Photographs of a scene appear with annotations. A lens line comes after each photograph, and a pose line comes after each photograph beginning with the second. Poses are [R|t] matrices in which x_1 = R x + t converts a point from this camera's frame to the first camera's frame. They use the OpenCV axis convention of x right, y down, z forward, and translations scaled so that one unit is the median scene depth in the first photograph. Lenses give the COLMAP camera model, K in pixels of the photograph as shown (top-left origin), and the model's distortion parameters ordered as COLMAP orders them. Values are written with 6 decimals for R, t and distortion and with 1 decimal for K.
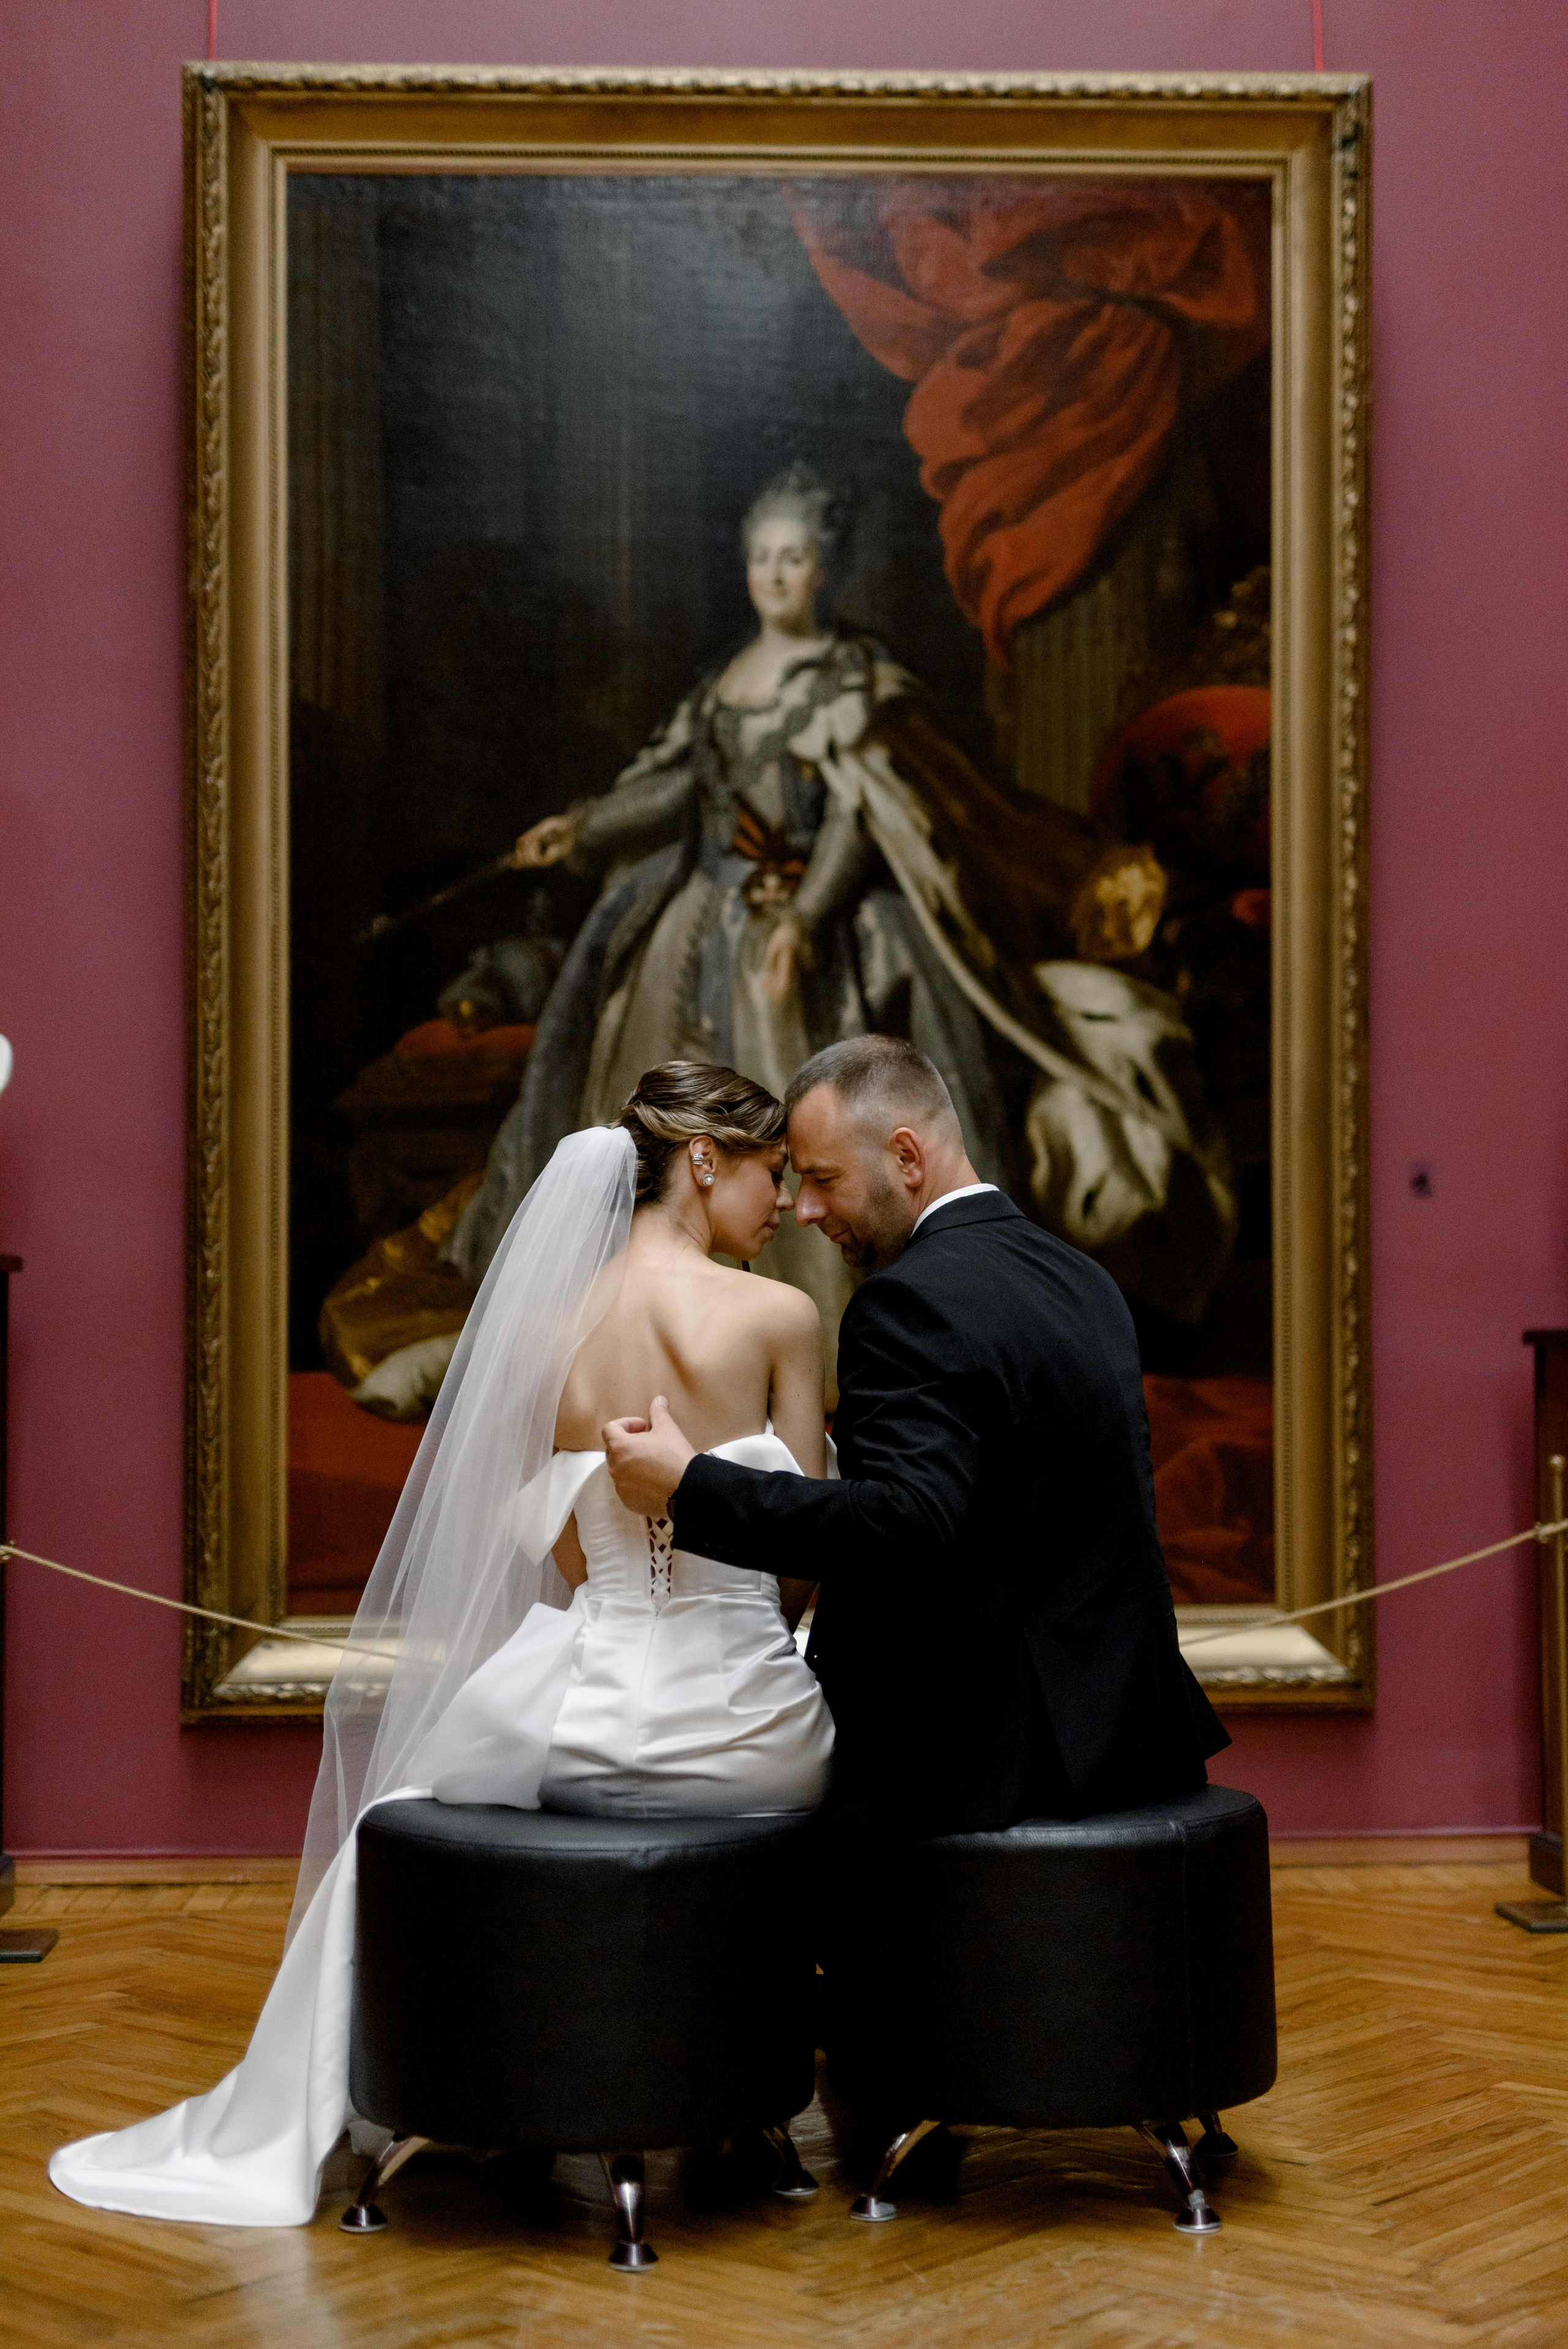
lens RADIAL K [[3311.5, 0, 798.1], [0, 3311.5, 1184.3], [0, 0, 1]] dist [-0.006449, 0.028199]
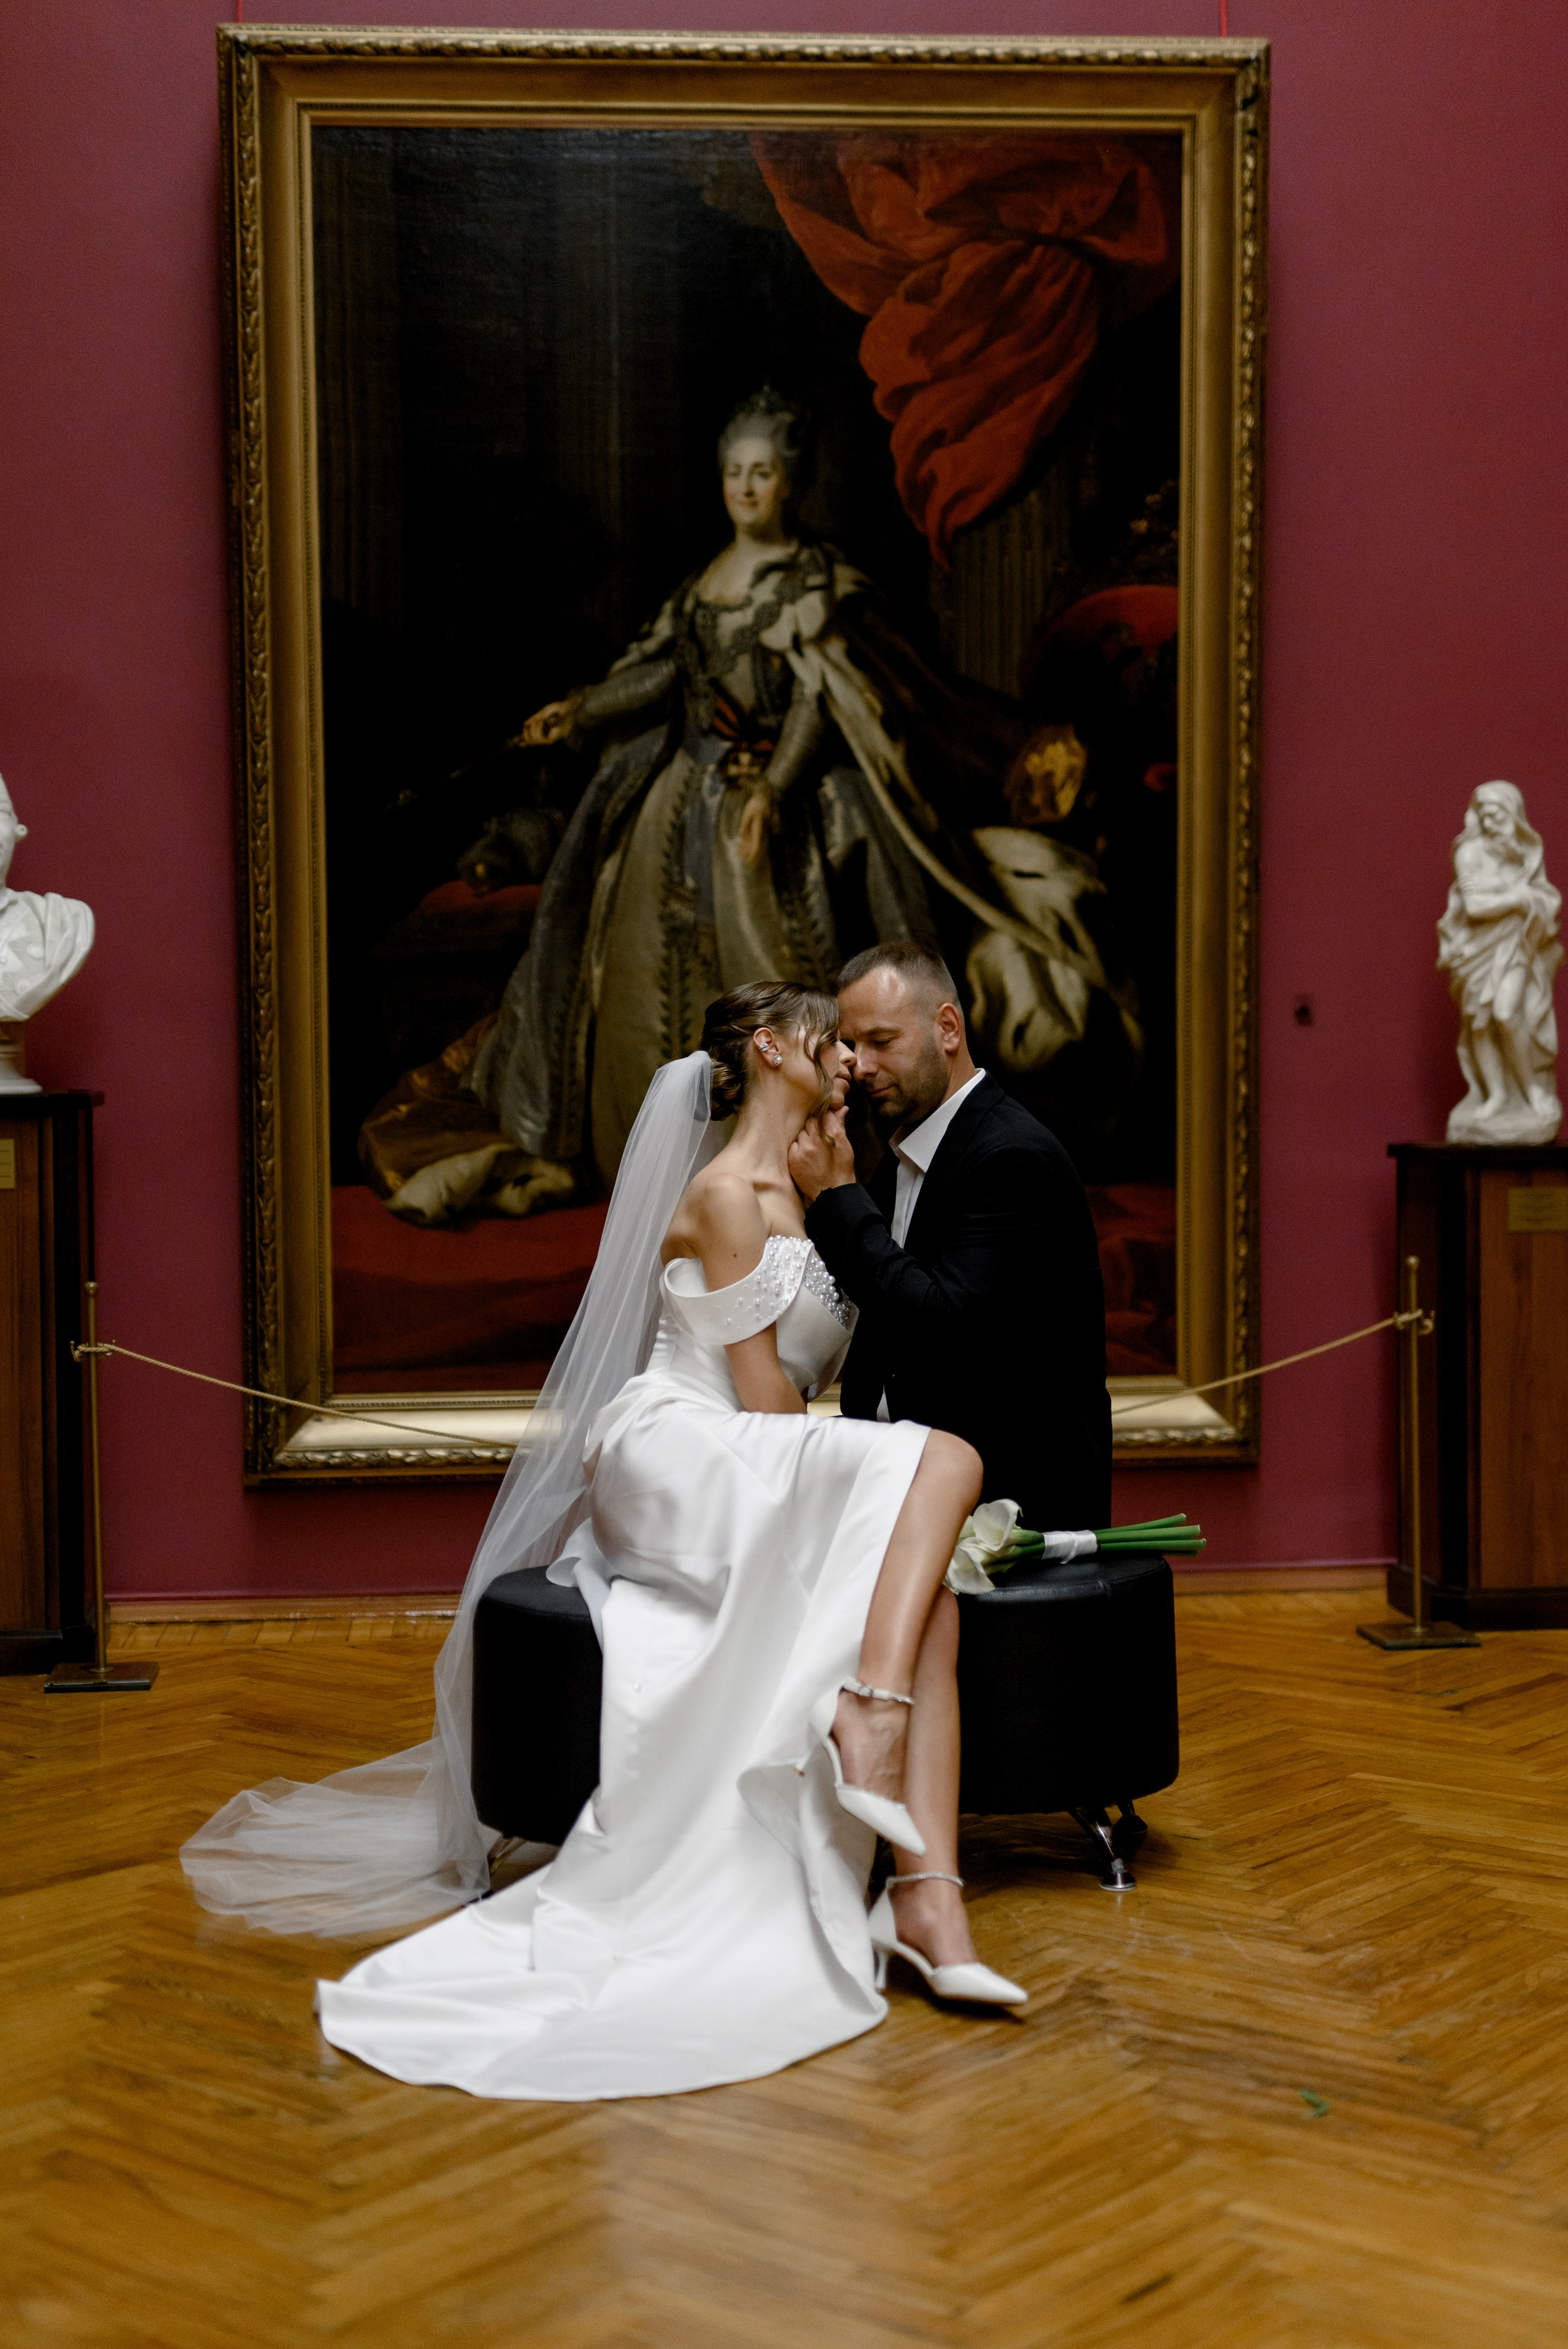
lens RADIAL K [[3294.2, 0, 822.1], [0, 3294.2, 1212.9], [0, 0, 1]] dist [-0.016833, 0.067178]
pose [[0.999269, -0.007136, 0.037560, -0.025561], [0.003454, 0.995259, 0.097198, -0.045478], [-0.038076, -0.096997, 0.994556, -0.156125]]
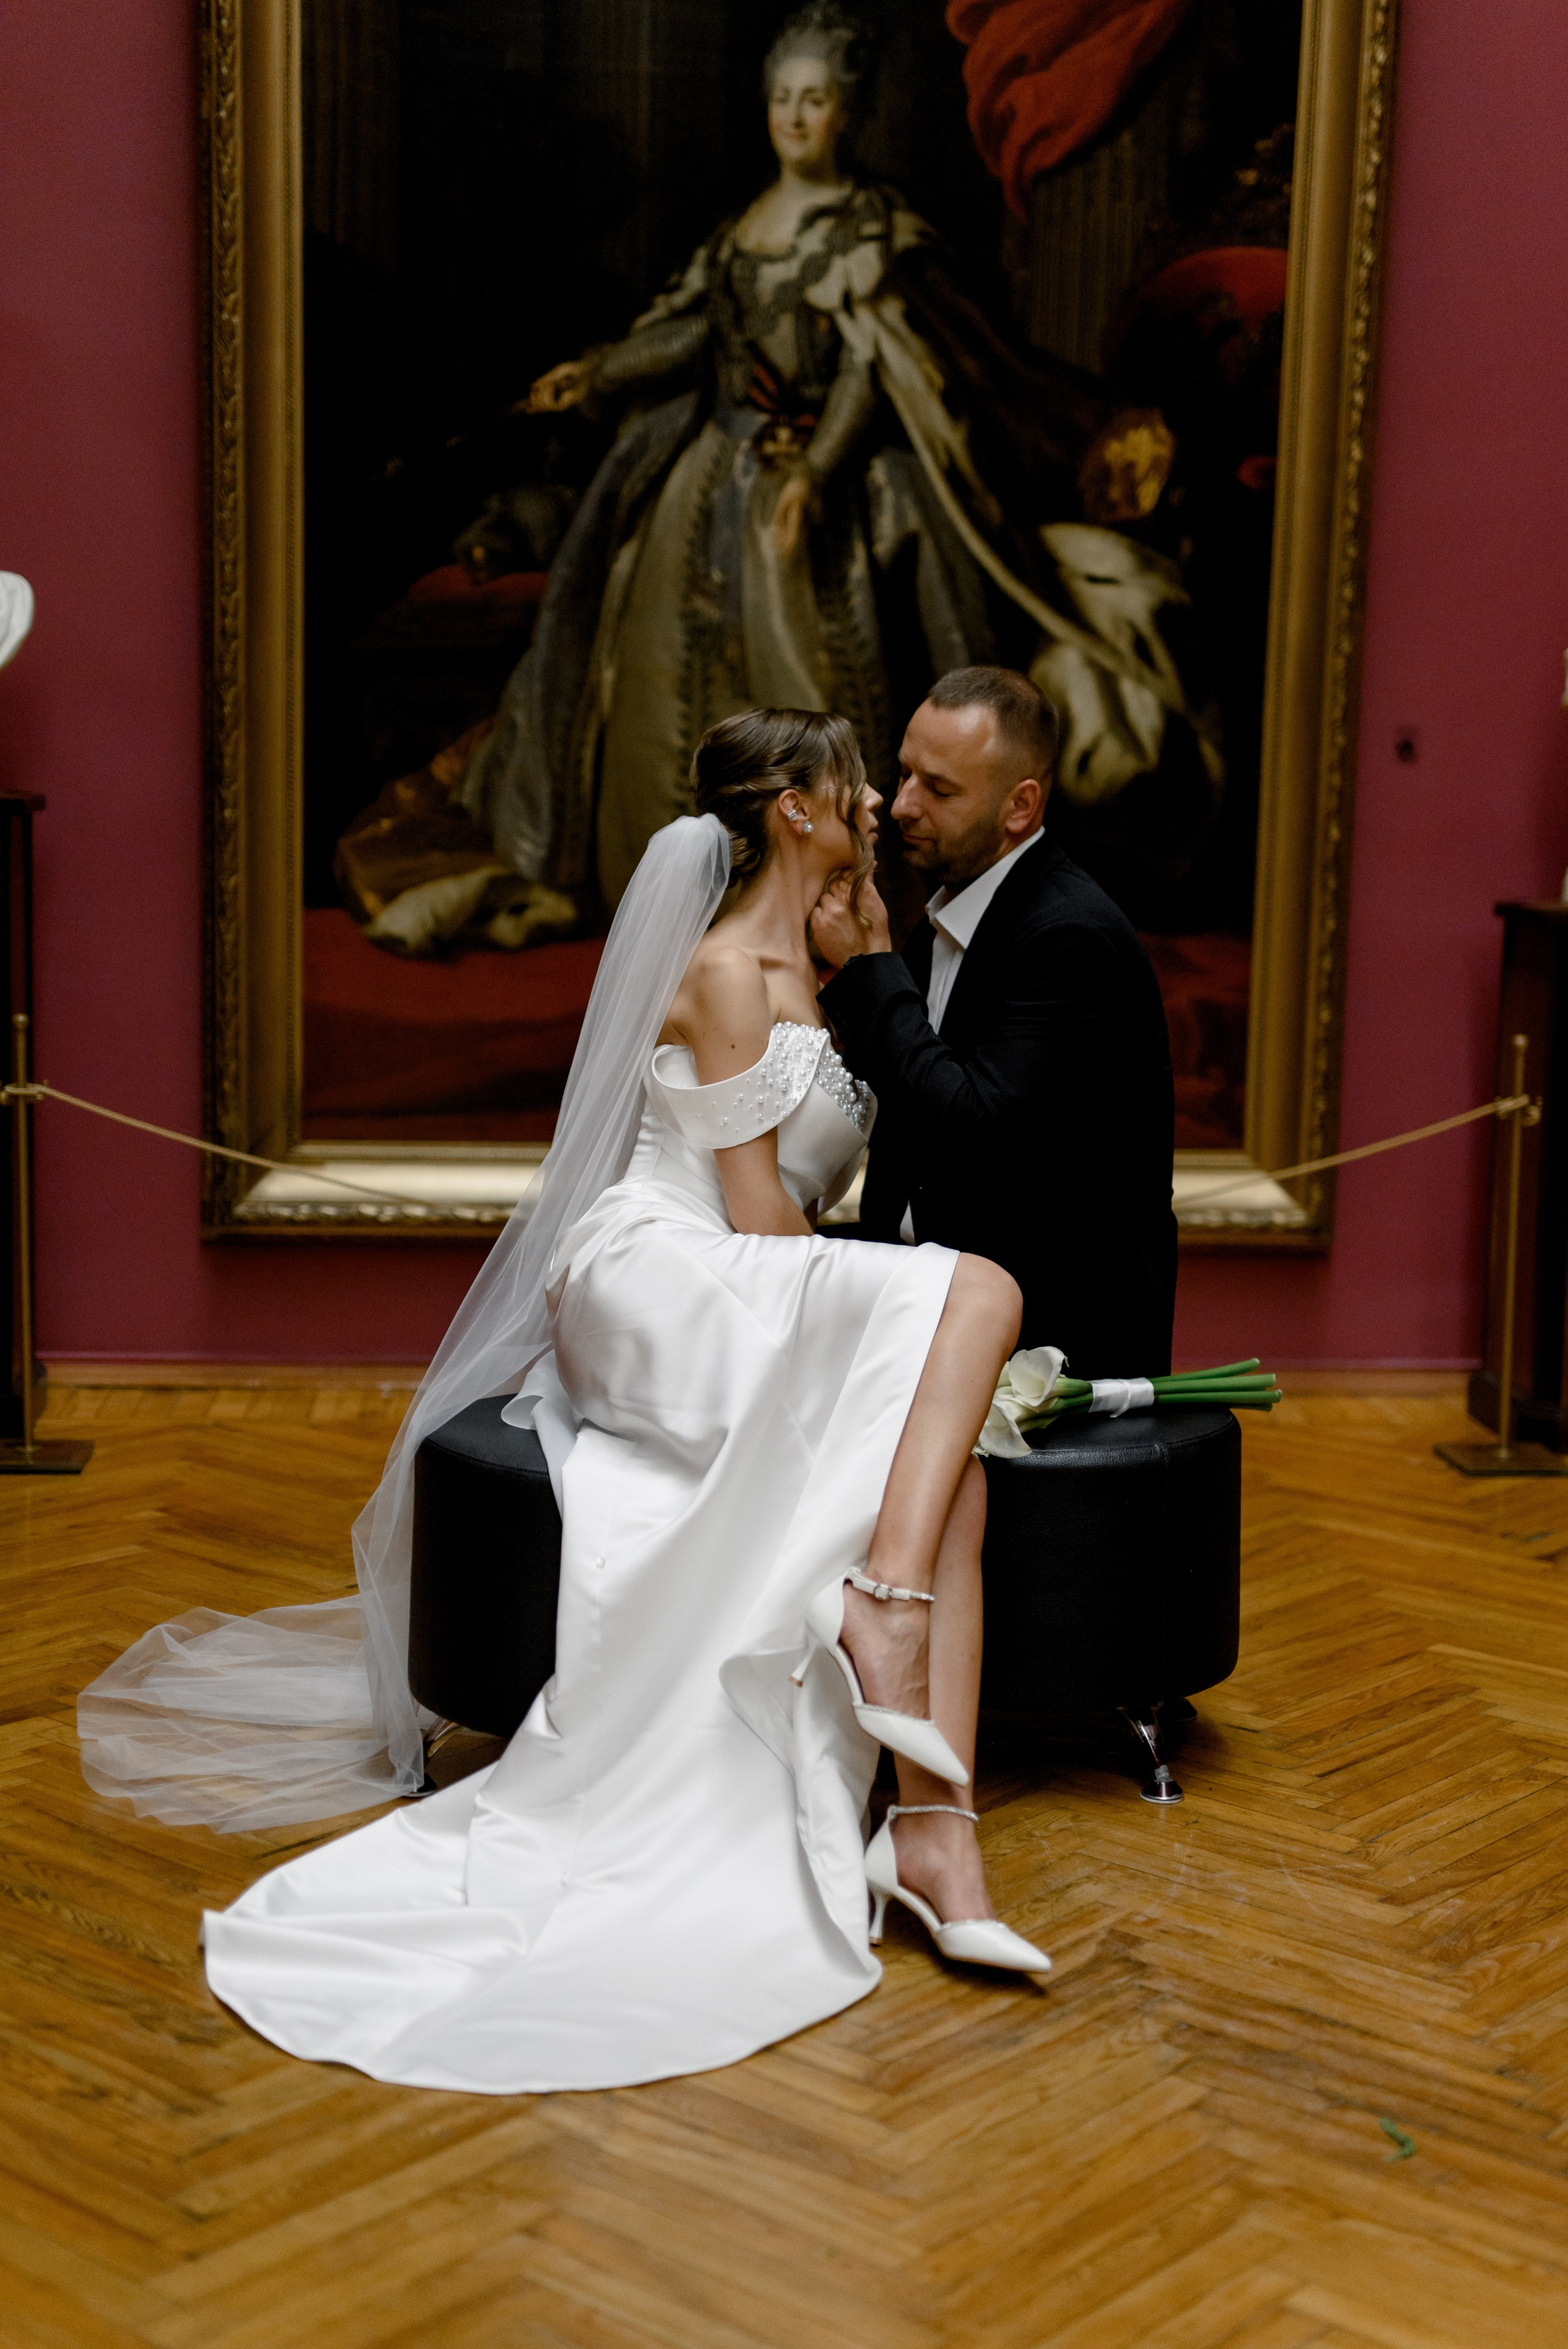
lens RADIAL K [[3294.2, 0, 822.1], [0, 3294.2, 1212.9], [0, 0, 1]] dist [-0.016833, 0.067178]
pose [[0.999369, 0.024991, 0.025255, -0.015855], [-0.029410, 0.980686, 0.193364, -0.053398], [-0.019935, -0.193985, 0.980802, -0.028620]]
